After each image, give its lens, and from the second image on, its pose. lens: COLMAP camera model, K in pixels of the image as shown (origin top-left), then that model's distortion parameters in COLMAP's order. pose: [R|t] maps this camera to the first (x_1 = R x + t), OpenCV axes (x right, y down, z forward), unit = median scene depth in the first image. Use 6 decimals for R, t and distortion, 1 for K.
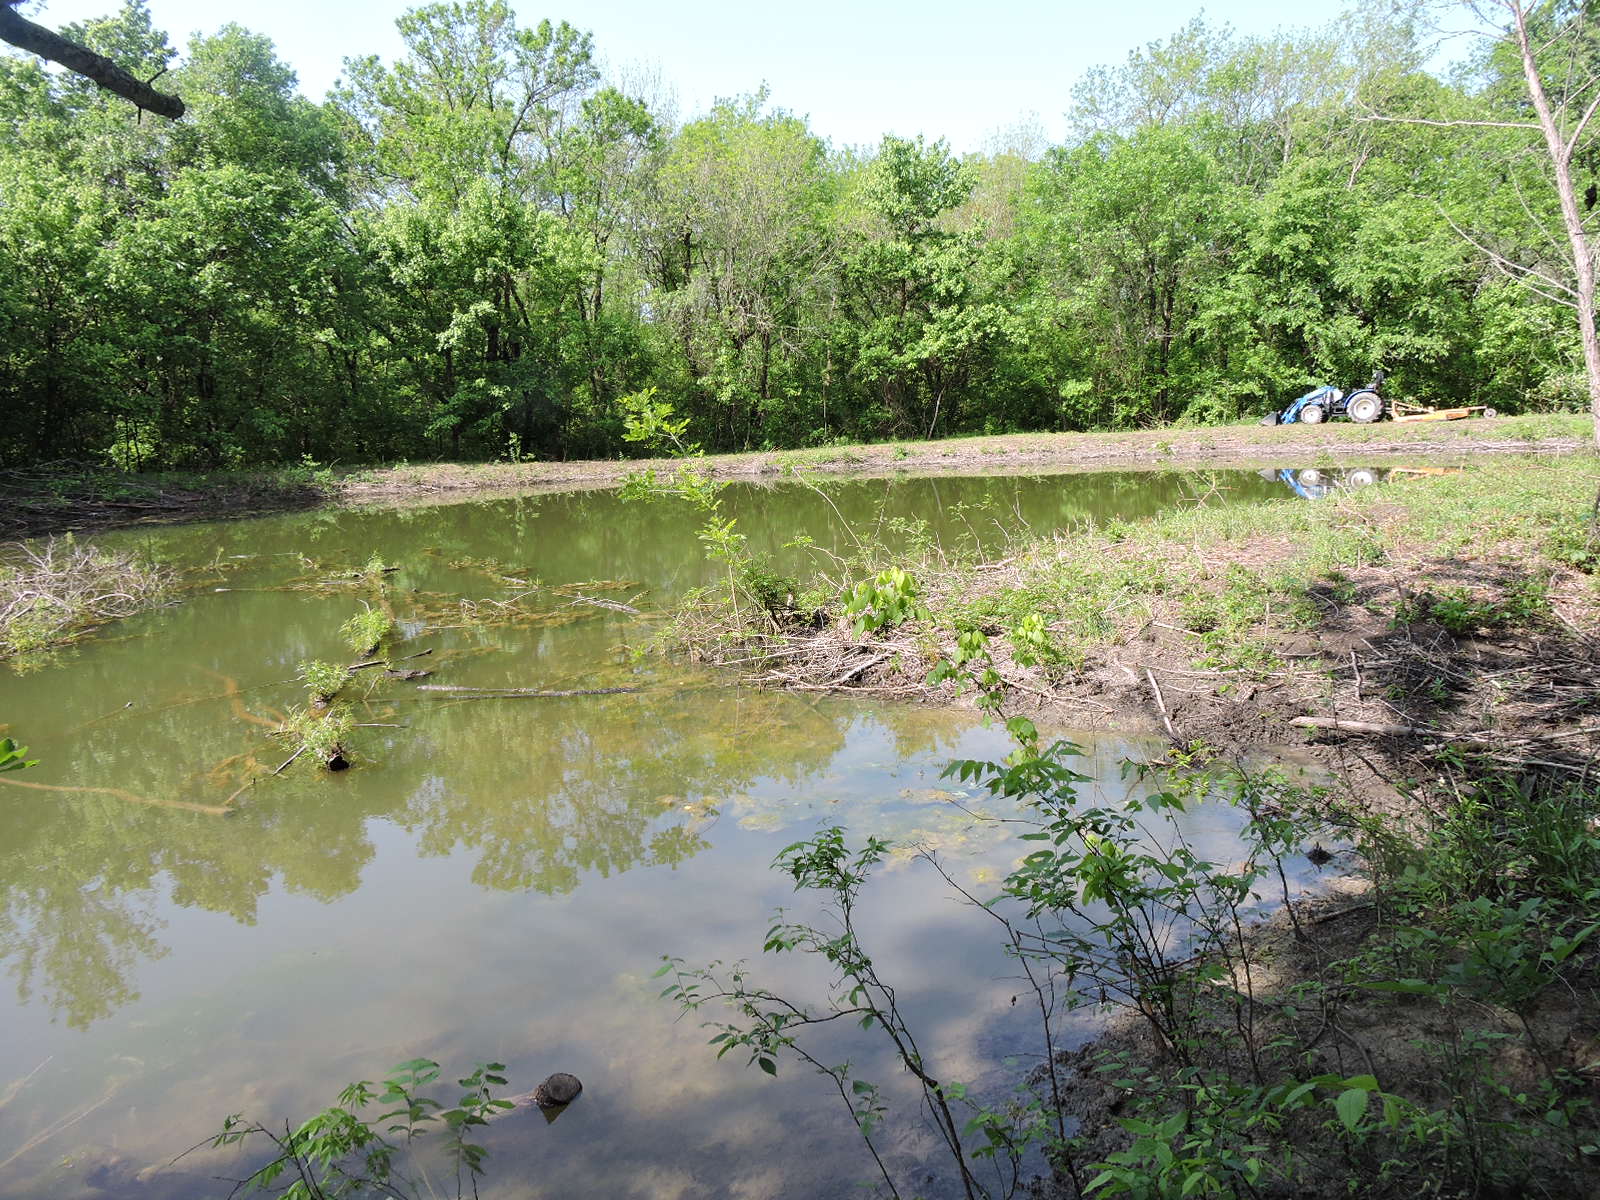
lens RADIAL K [[1141.8, 0, 804.3], [0, 1141.8, 594.0], [0, 0, 1]] dist [0.002218, 0.000133]
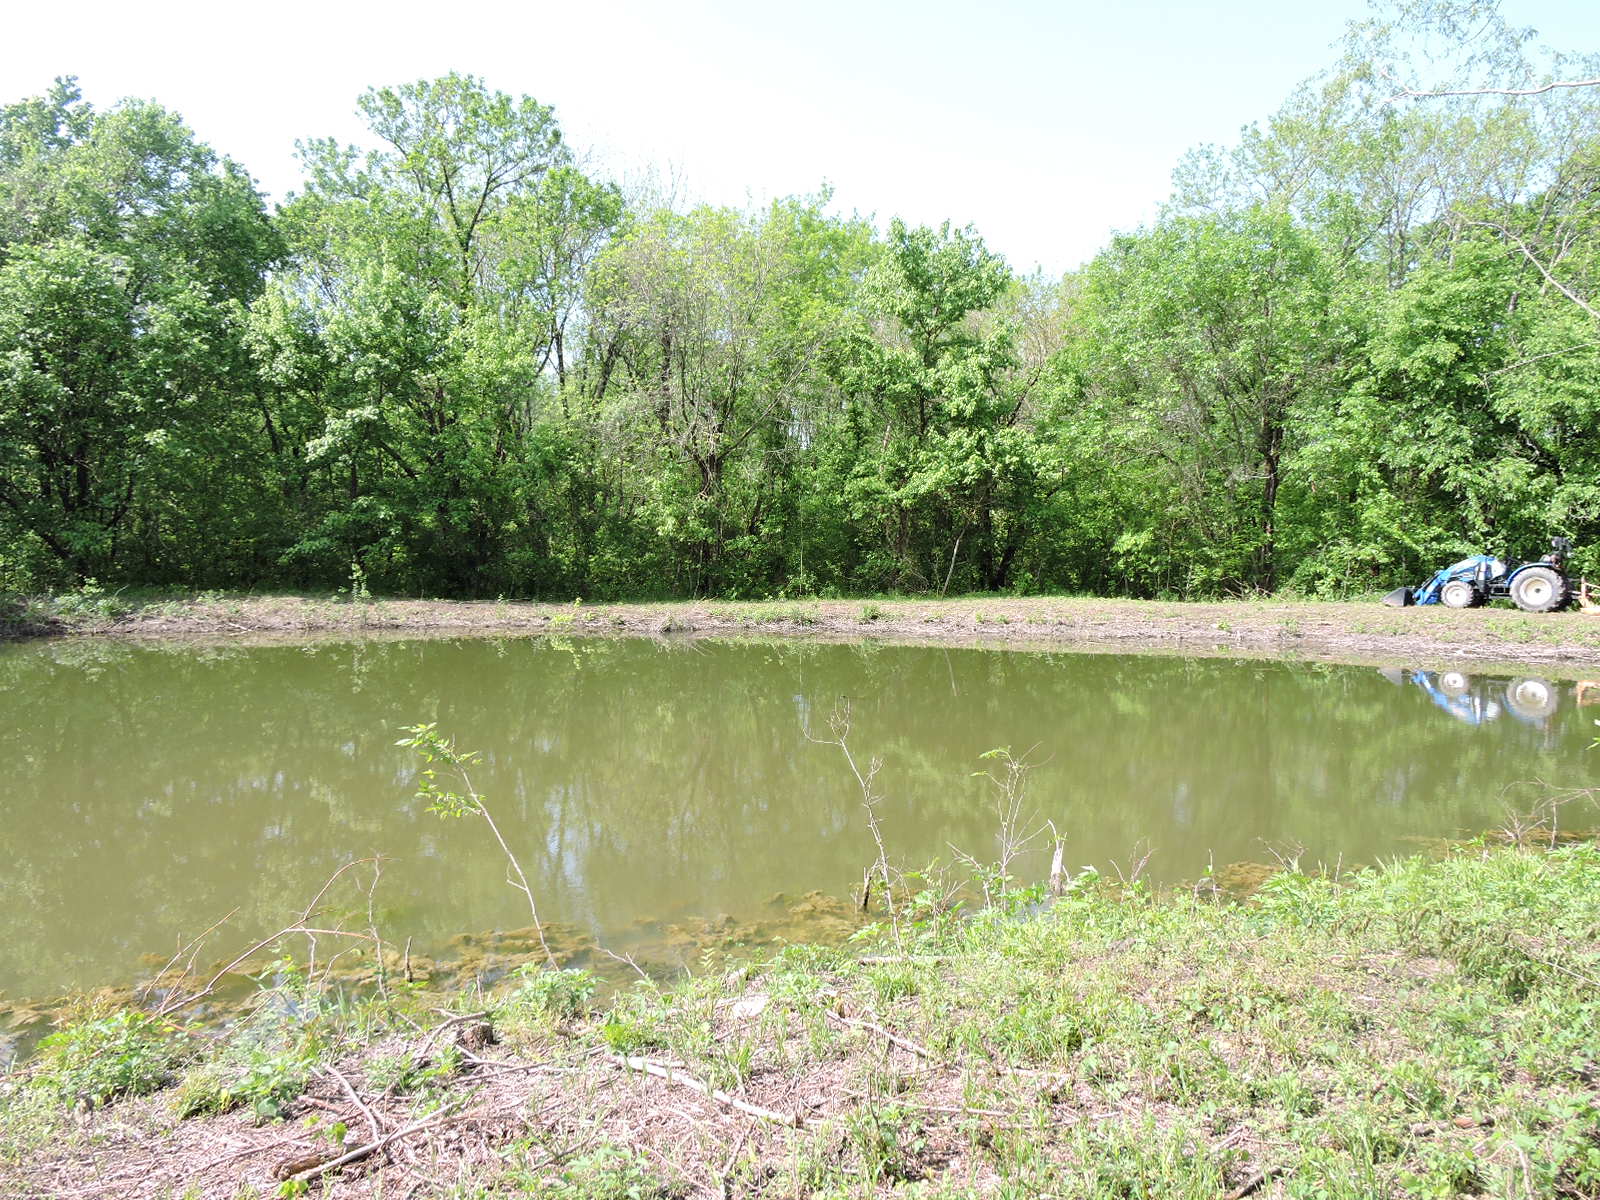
lens RADIAL K [[1141.8, 0, 801.8], [0, 1141.8, 600.7], [0, 0, 1]] dist [0.002218, 0.000133]
pose [[0.980343, 0.056477, -0.189047, 0.180217], [-0.076362, 0.992092, -0.099609, -0.051932], [0.181927, 0.112087, 0.976903, 0.240309]]
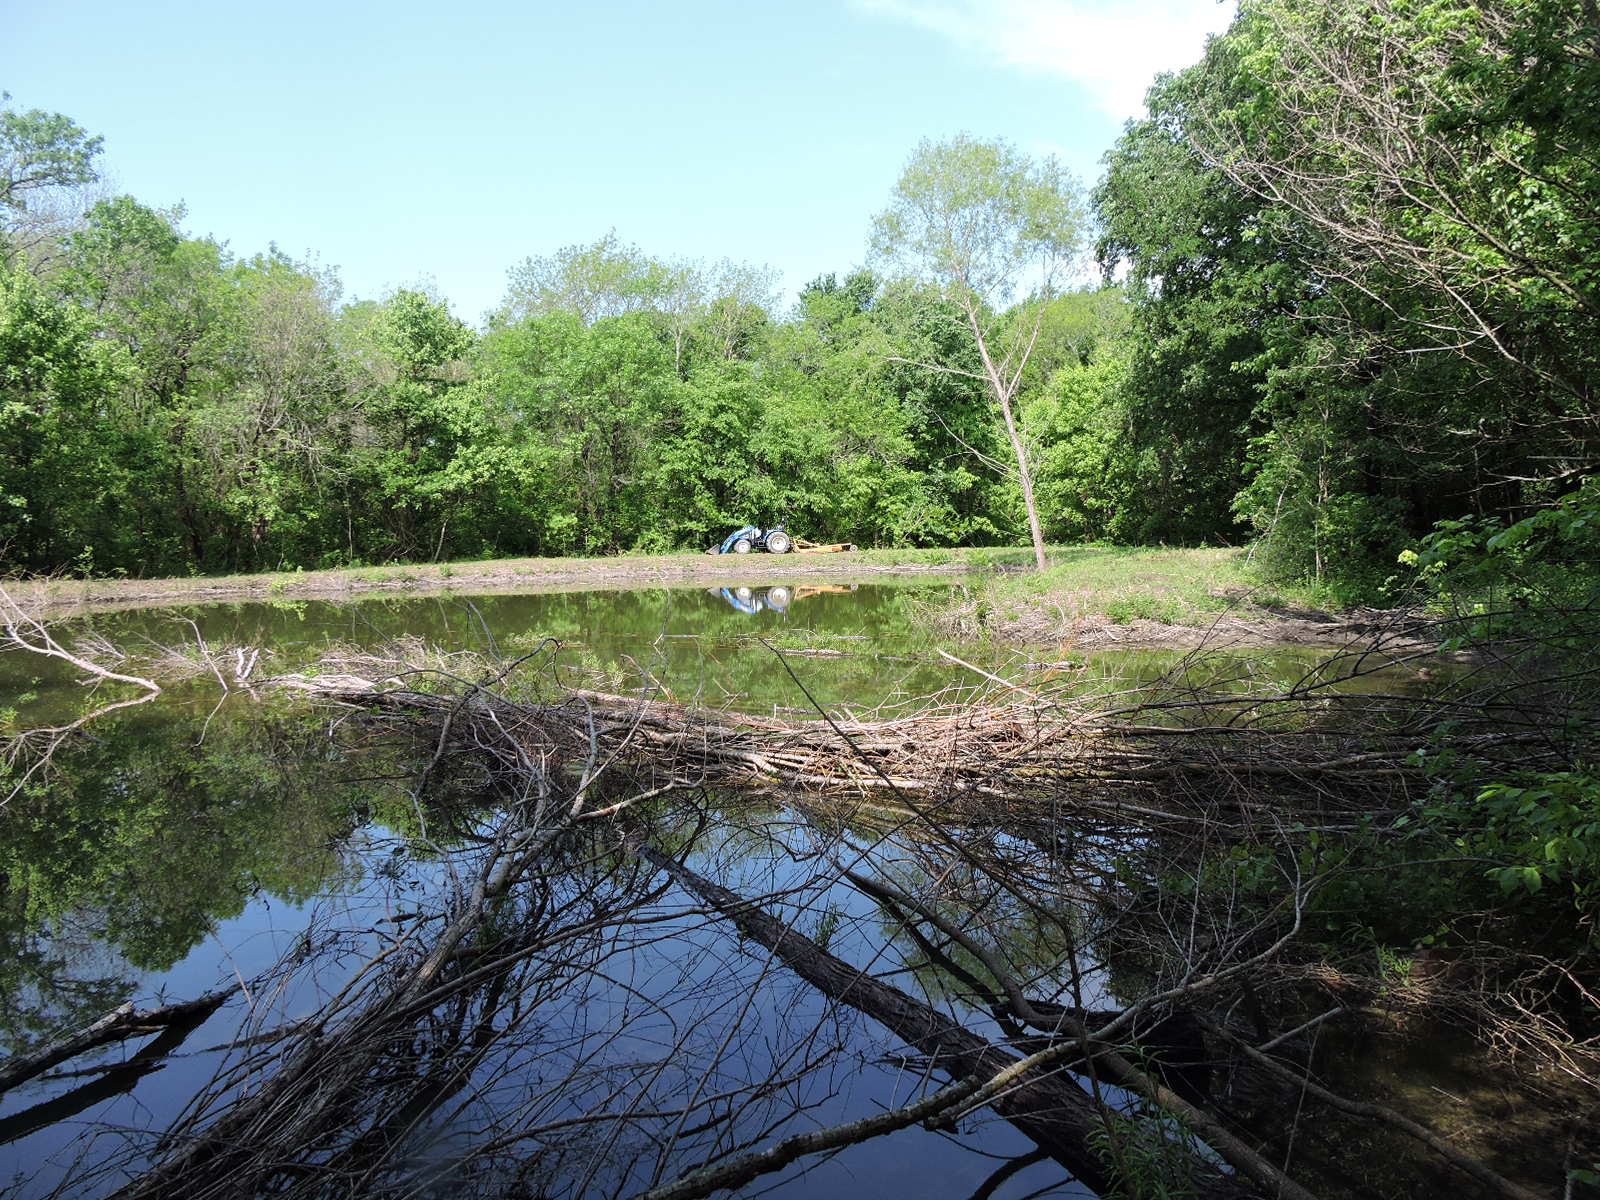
lens RADIAL K [[1141.8, 0, 789.4], [0, 1141.8, 597.9], [0, 0, 1]] dist [0.002218, 0.000133]
pose [[0.776225, -0.006549, 0.630422, -0.347926], [0.081258, 0.992645, -0.089740, 0.025697], [-0.625198, 0.120885, 0.771048, -0.052823]]
